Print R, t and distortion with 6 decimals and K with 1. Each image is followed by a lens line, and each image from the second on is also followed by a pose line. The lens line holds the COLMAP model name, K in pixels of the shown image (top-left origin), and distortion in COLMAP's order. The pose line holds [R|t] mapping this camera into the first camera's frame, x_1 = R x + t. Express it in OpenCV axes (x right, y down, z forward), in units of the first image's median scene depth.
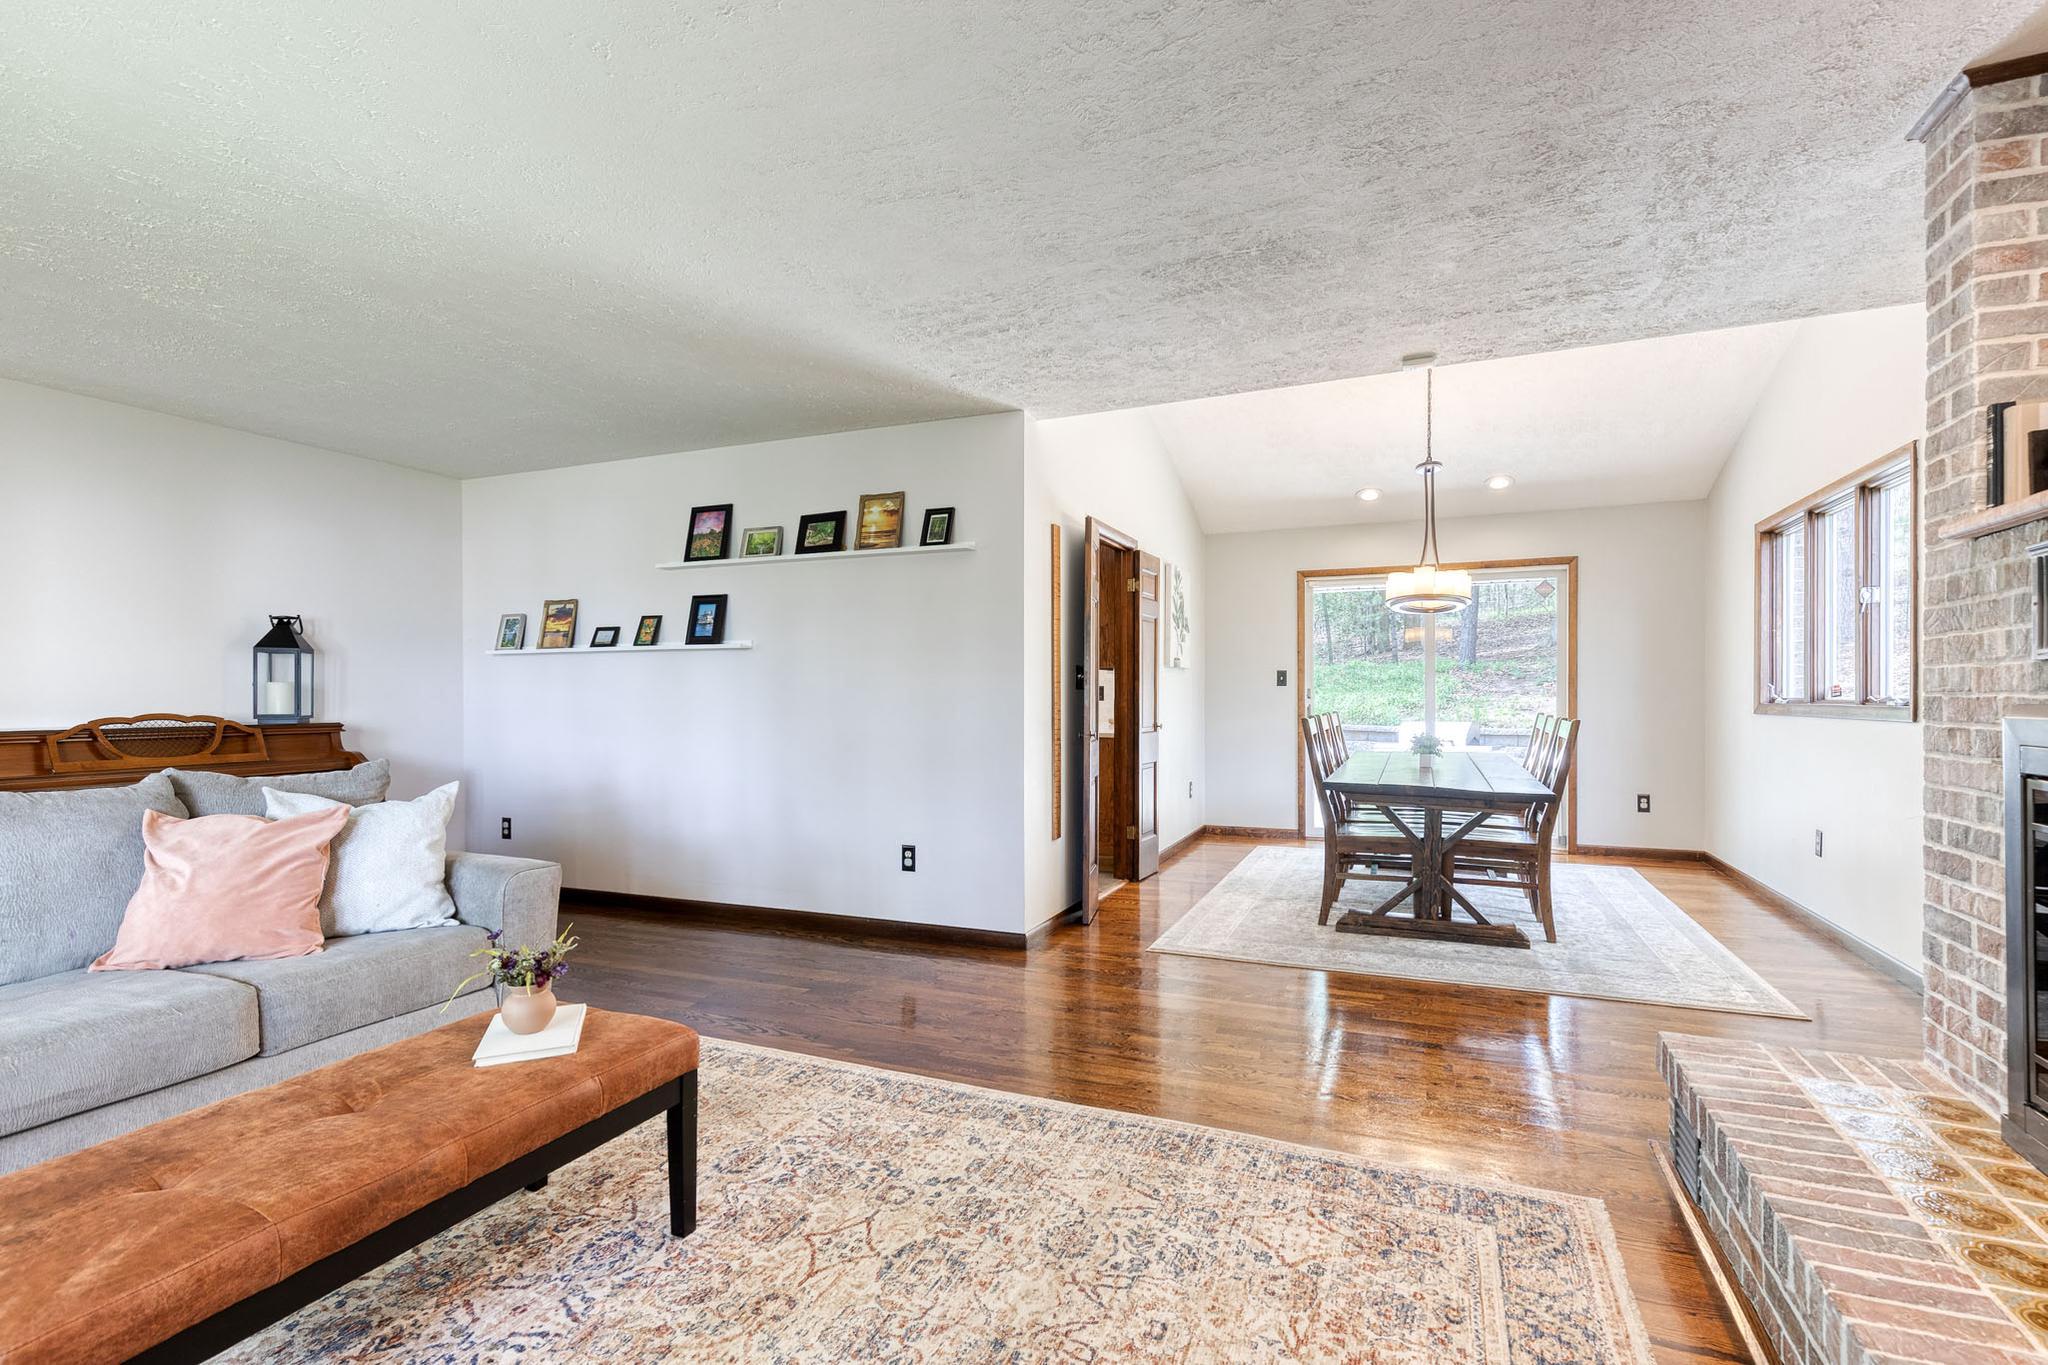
lens RADIAL K [[928.8, 0, 1056.7], [0, 928.8, 699.6], [0, 0, 1]] dist [0.007958, -0.000526]
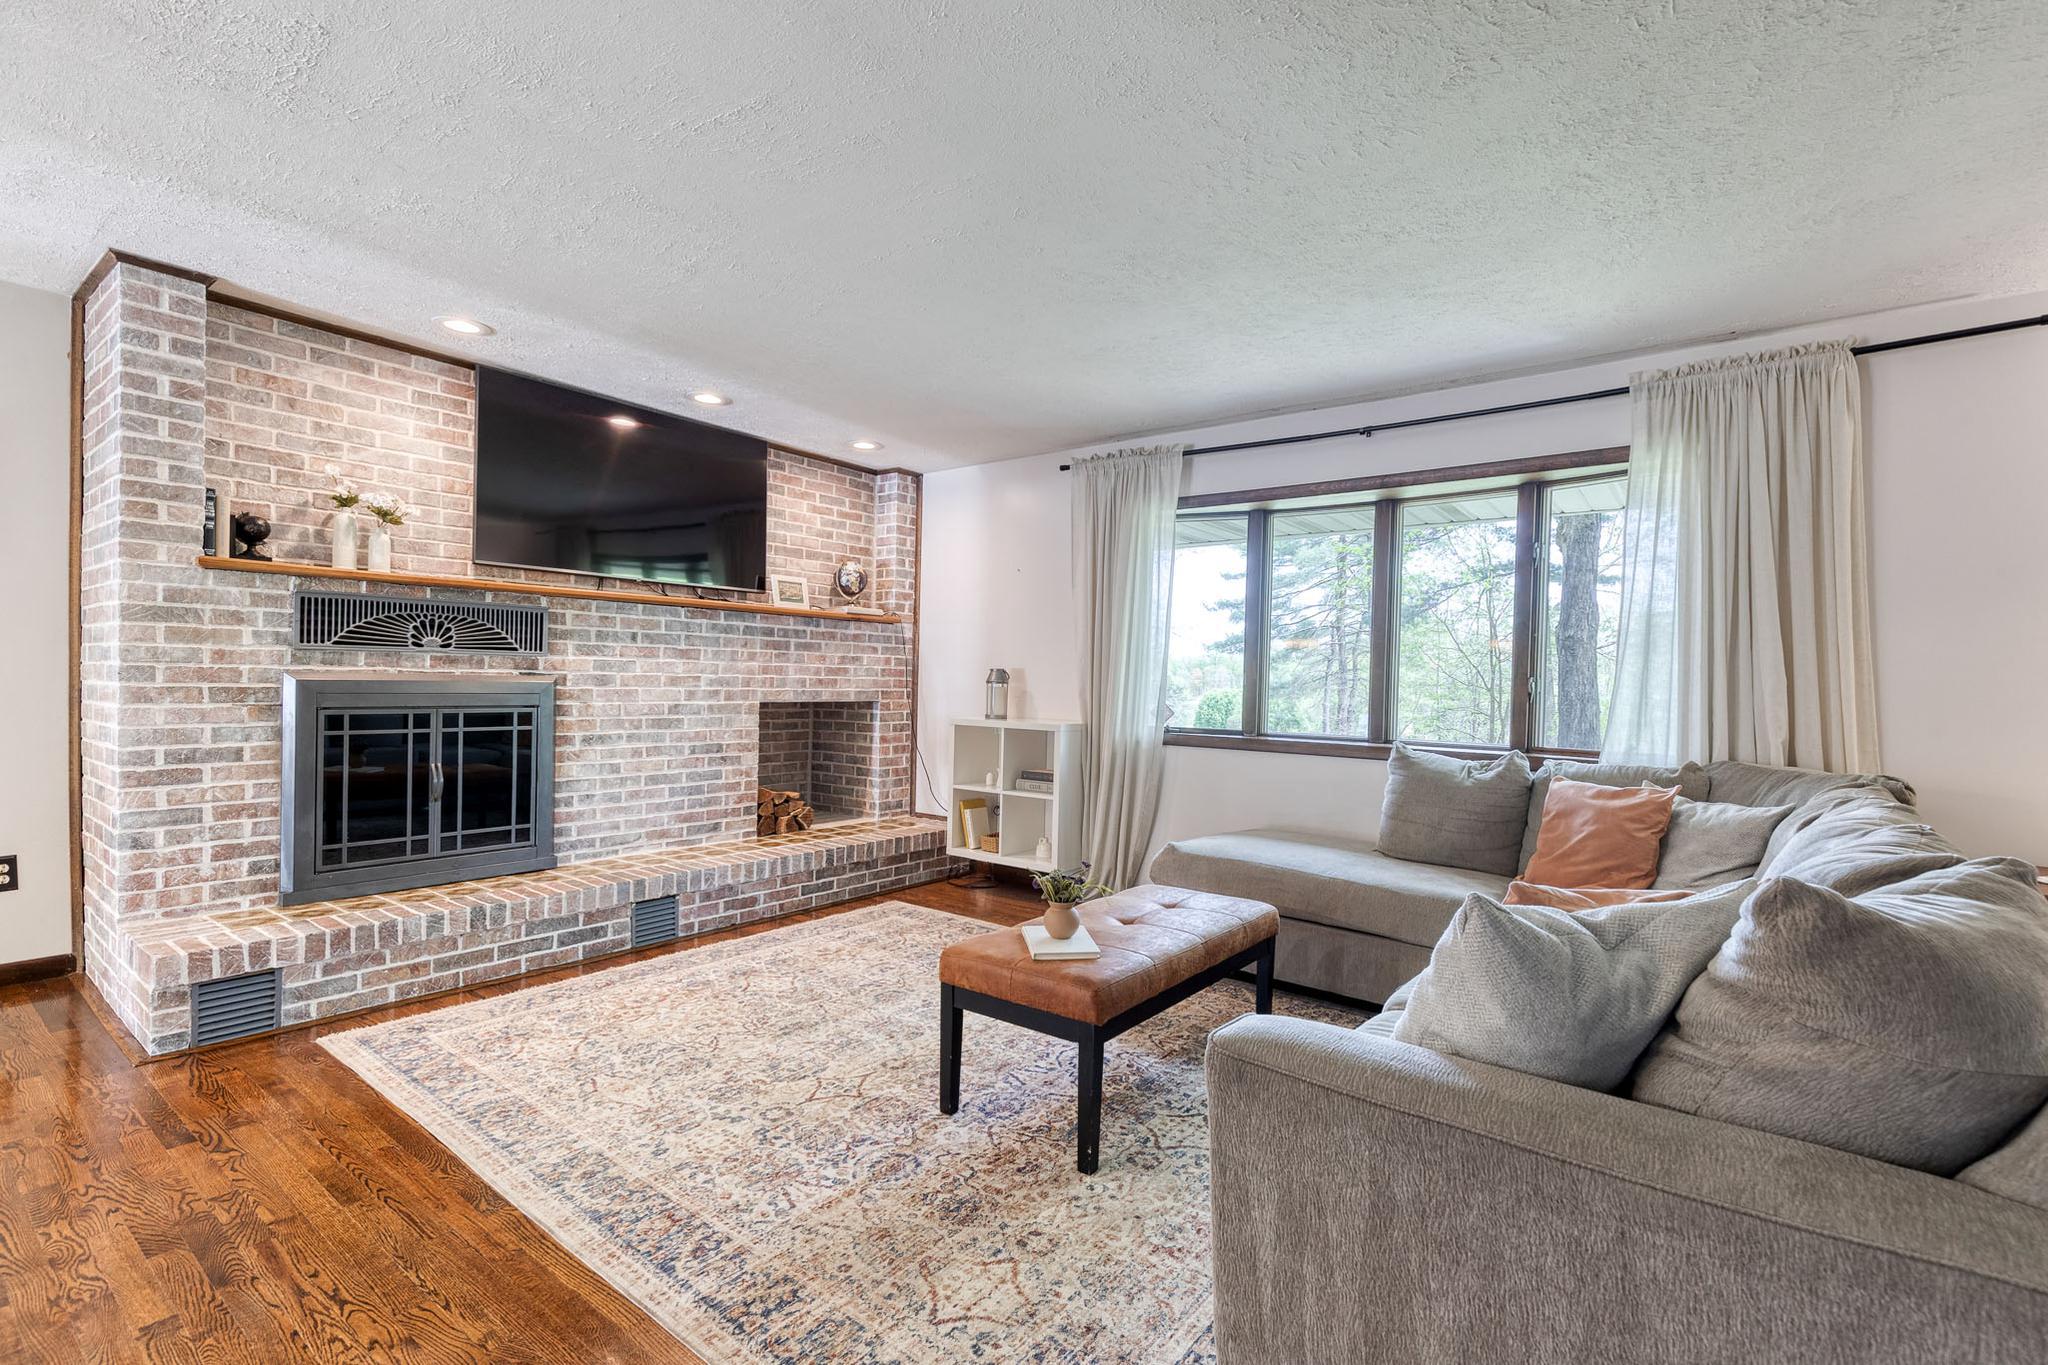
lens RADIAL K [[928.8, 0, 1043.2], [0, 928.8, 693.0], [0, 0, 1]] dist [0.007958, -0.000526]
pose [[-0.964579, -0.021790, 0.262894, -0.403572], [-0.018711, 0.999724, 0.014208, -0.003618], [-0.263131, 0.008786, -0.964720, 1.042761]]
